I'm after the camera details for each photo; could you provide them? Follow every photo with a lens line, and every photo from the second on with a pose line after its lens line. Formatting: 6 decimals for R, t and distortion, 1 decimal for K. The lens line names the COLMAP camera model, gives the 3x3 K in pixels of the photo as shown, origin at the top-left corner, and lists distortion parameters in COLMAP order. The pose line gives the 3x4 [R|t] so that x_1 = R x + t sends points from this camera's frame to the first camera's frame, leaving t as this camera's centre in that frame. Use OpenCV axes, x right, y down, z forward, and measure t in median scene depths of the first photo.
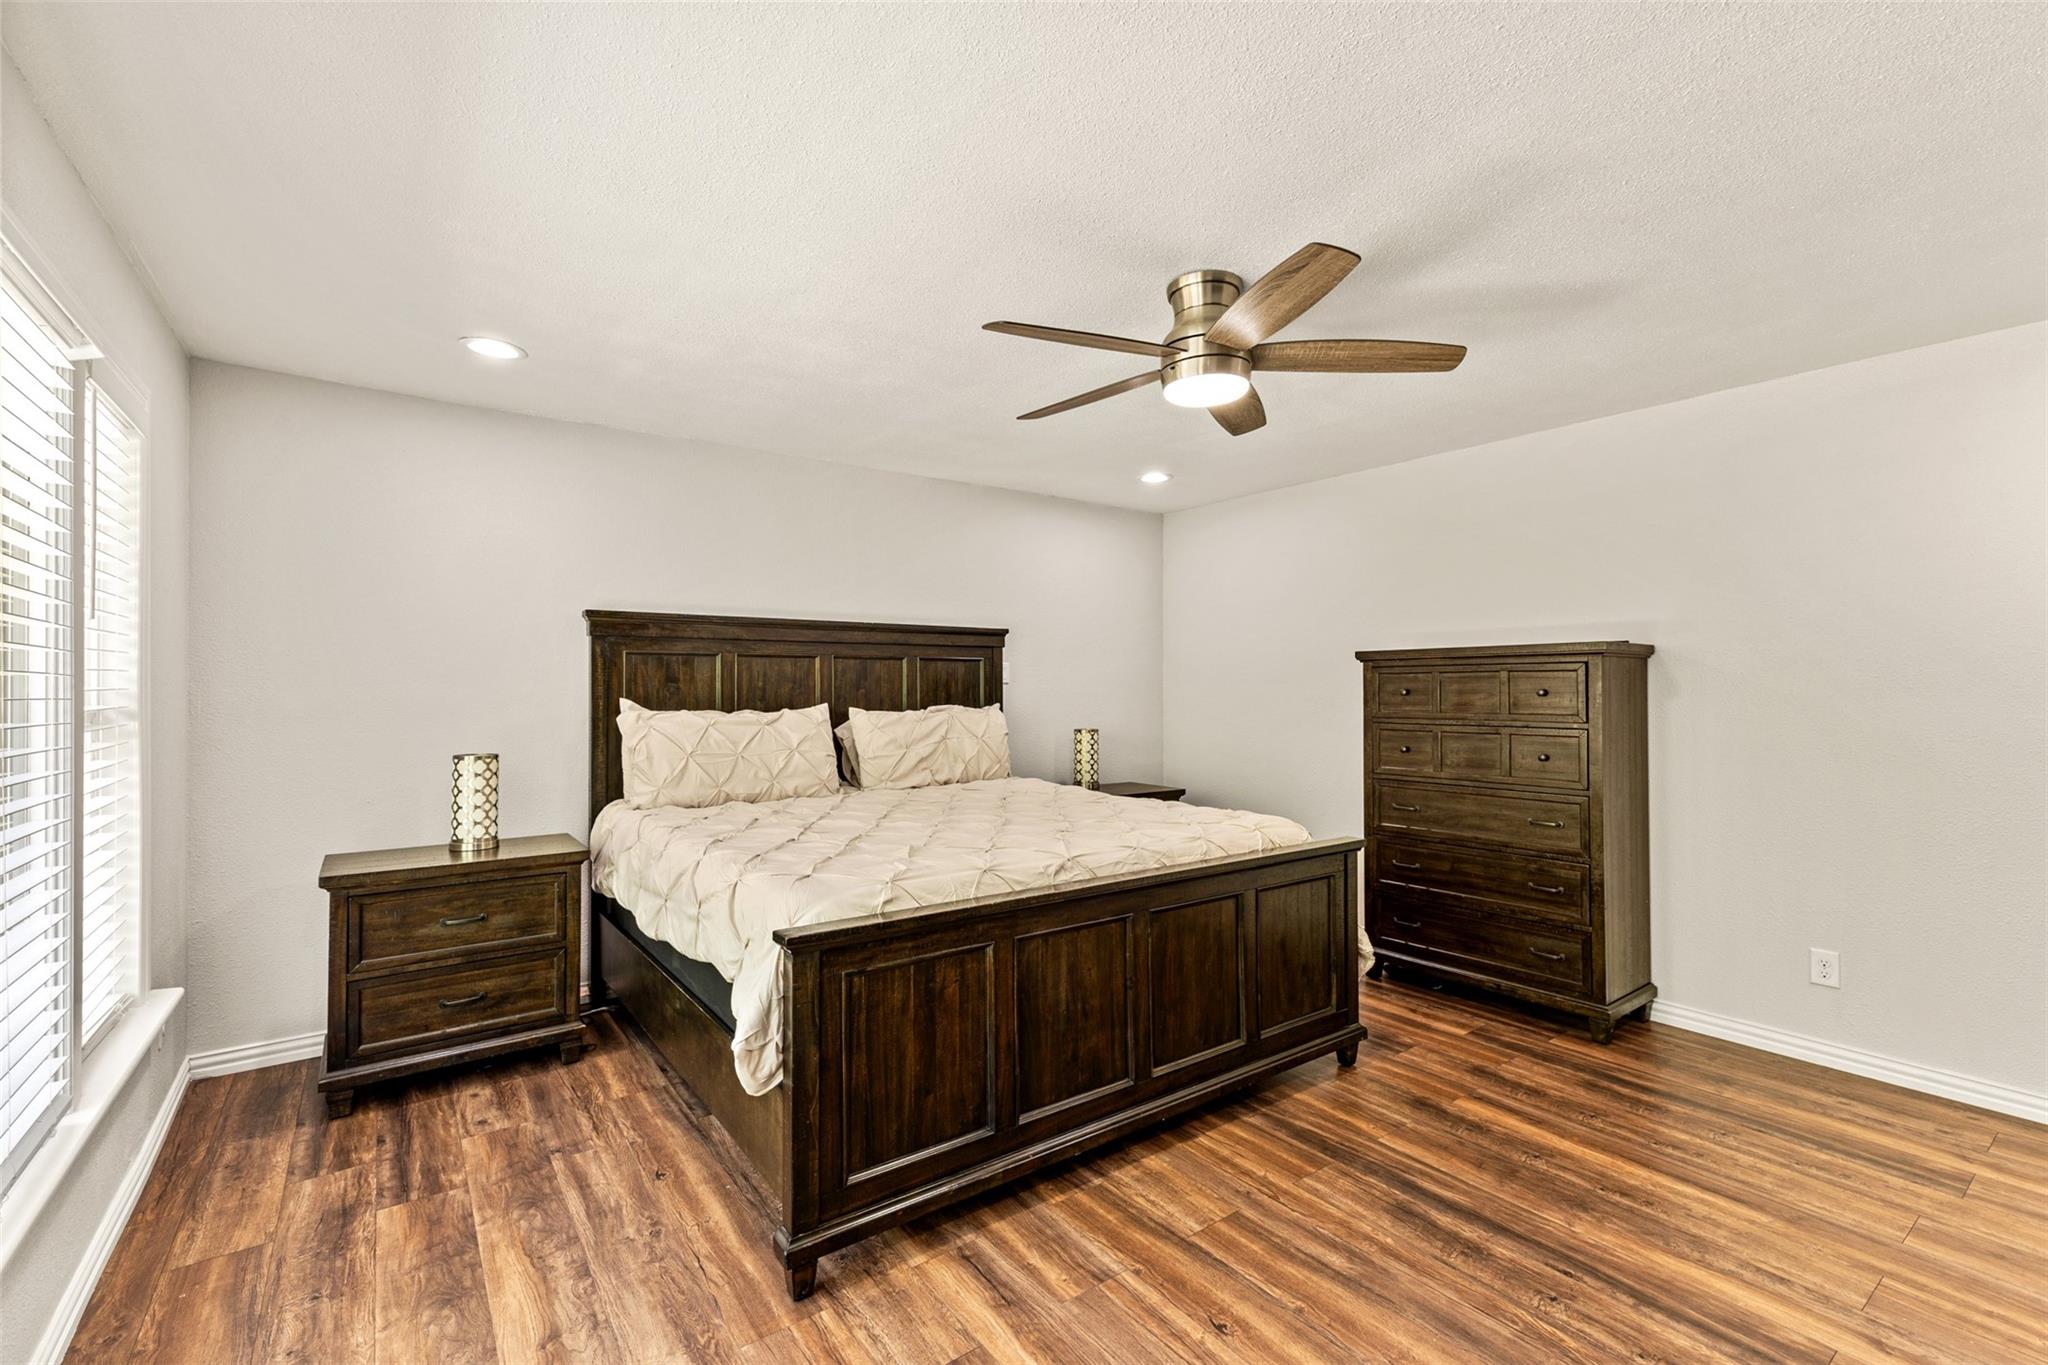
lens RADIAL K [[879.4, 0, 1030.5], [0, 879.4, 687.8], [0, 0, 1]] dist [0.013588, -0.003631]
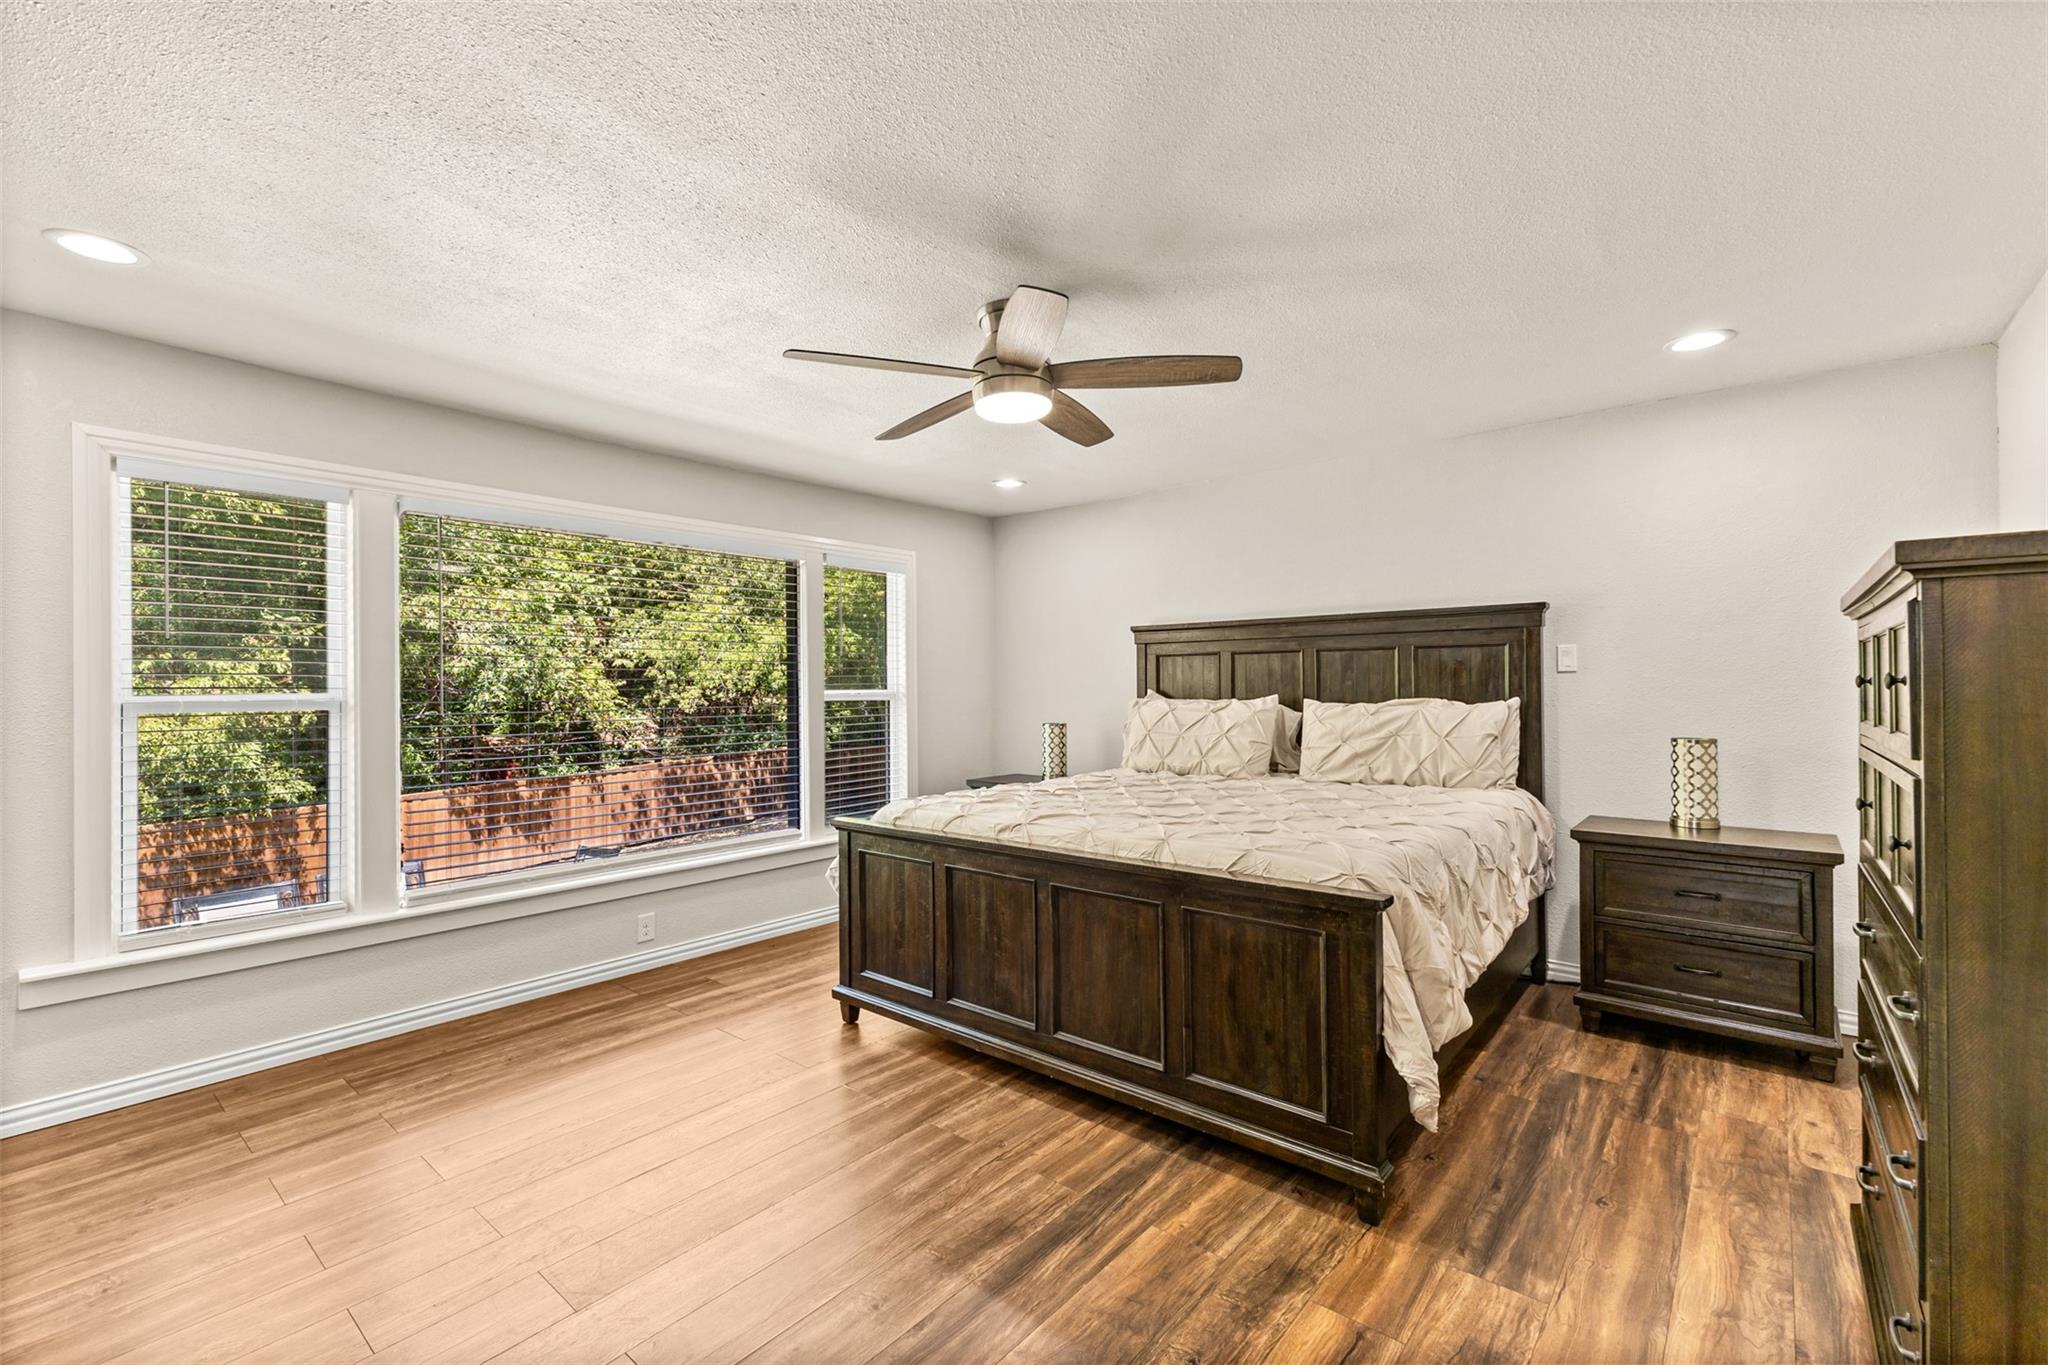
lens RADIAL K [[879.4, 0, 1030.4], [0, 879.4, 679.8], [0, 0, 1]] dist [0.013588, -0.003631]
pose [[0.246026, 0.001354, -0.969262, 1.140825], [0.014026, 0.999889, 0.004956, -0.015501], [0.969162, -0.014814, 0.245980, 0.663696]]
